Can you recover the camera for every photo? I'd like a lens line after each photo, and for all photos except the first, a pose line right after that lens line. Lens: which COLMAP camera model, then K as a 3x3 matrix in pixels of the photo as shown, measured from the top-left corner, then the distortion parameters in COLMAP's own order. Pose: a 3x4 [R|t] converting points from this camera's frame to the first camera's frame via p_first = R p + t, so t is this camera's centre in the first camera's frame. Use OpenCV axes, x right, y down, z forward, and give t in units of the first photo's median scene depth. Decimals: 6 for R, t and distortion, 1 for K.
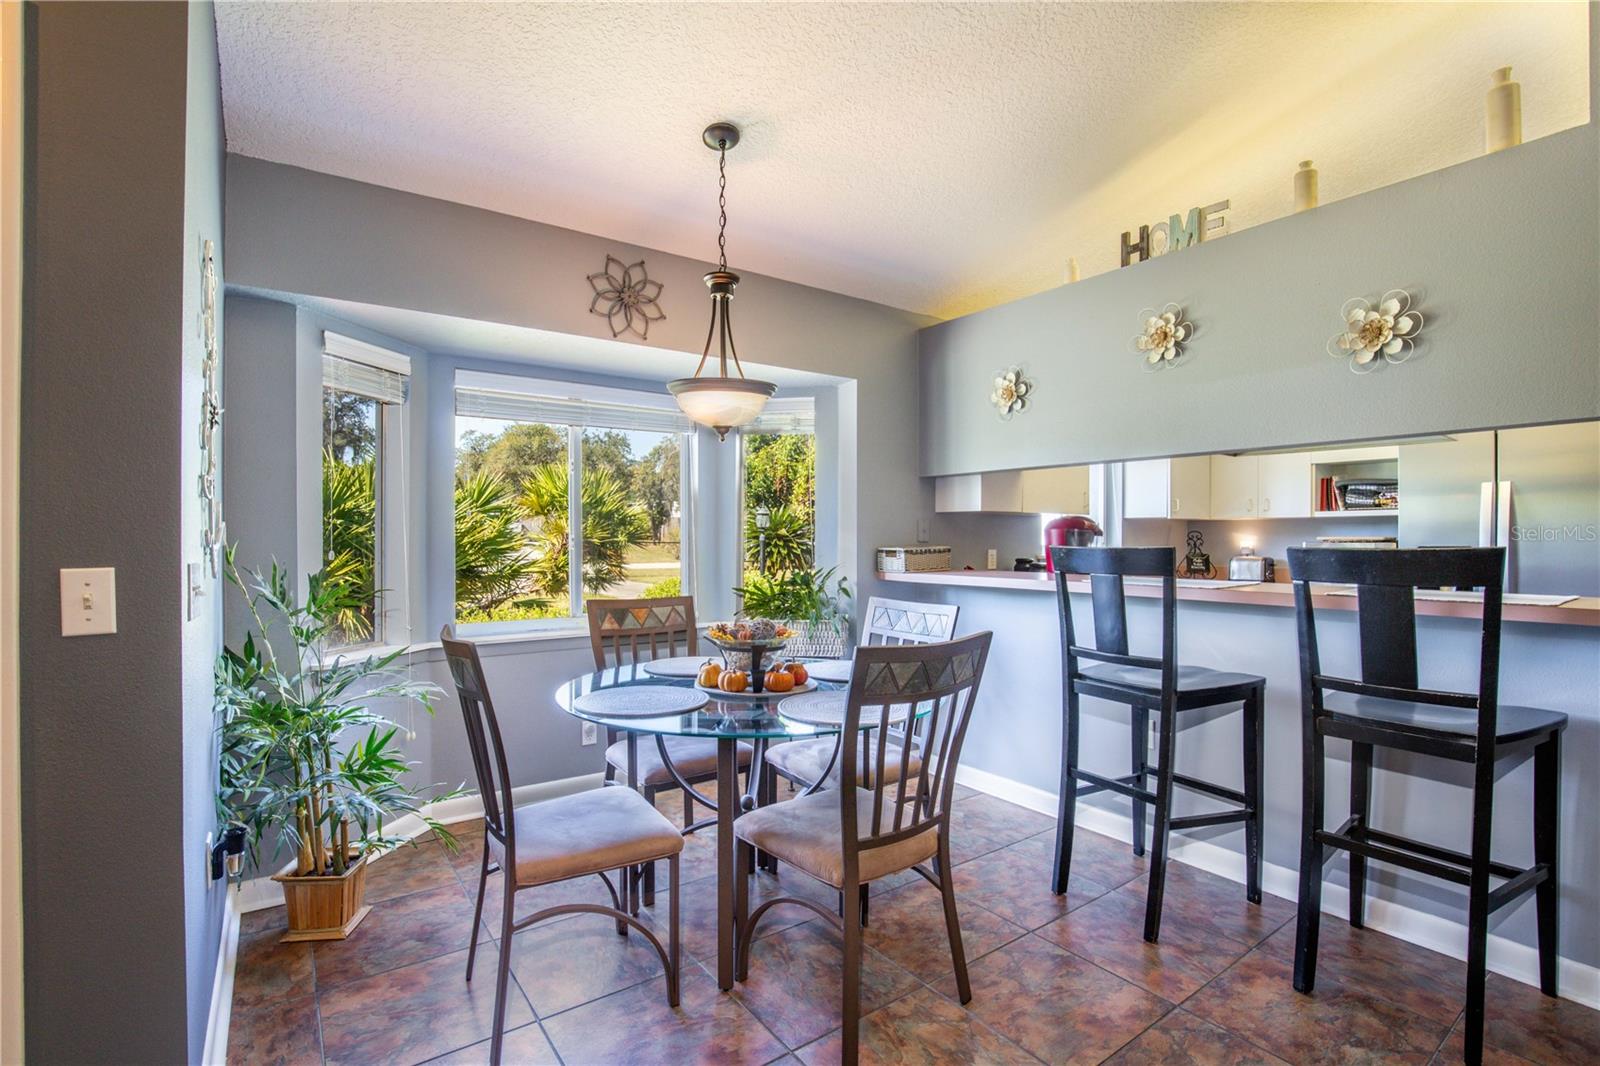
lens RADIAL K [[736.2, 0, 791.3], [0, 736.2, 541.5], [0, 0, 1]] dist [-0.025168, 0.000524]
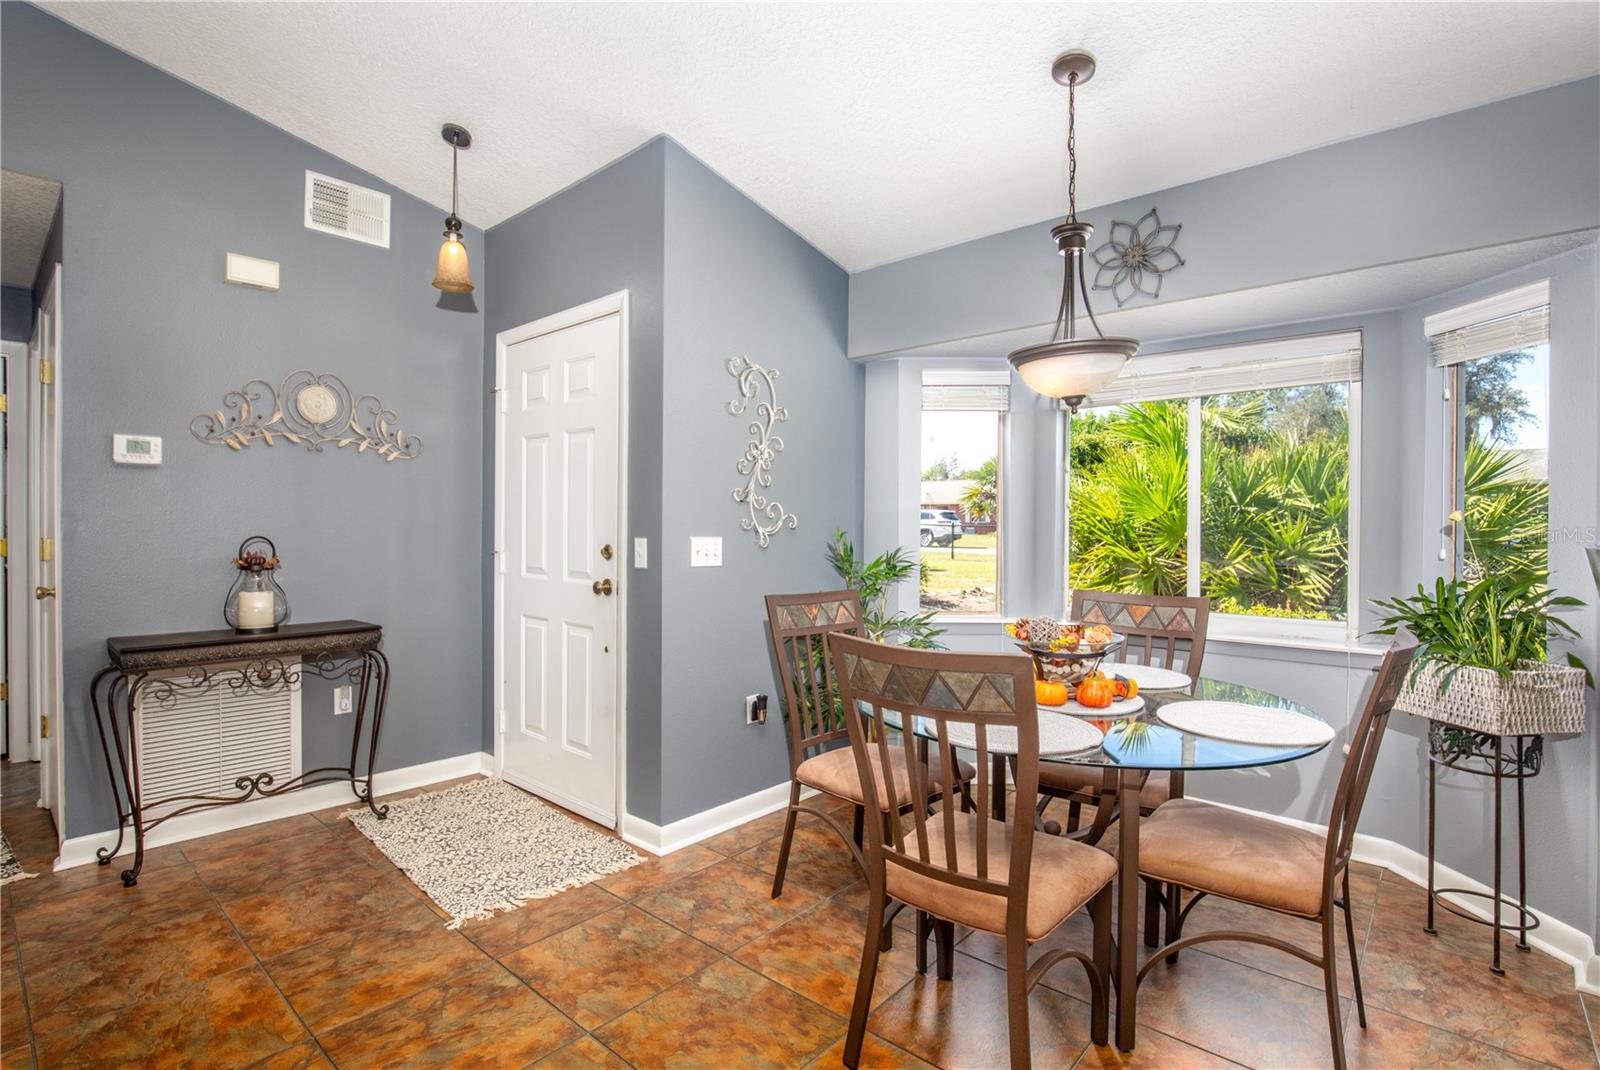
lens RADIAL K [[768.3, 0, 800.0], [0, 768.3, 535.0], [0, 0, 1]] dist [-0.036975, 0.000115]
pose [[0.233825, 0.016369, -0.972141, 0.682178], [-0.007398, 0.999859, 0.015056, -0.005413], [0.972251, 0.003671, 0.233913, 0.446533]]
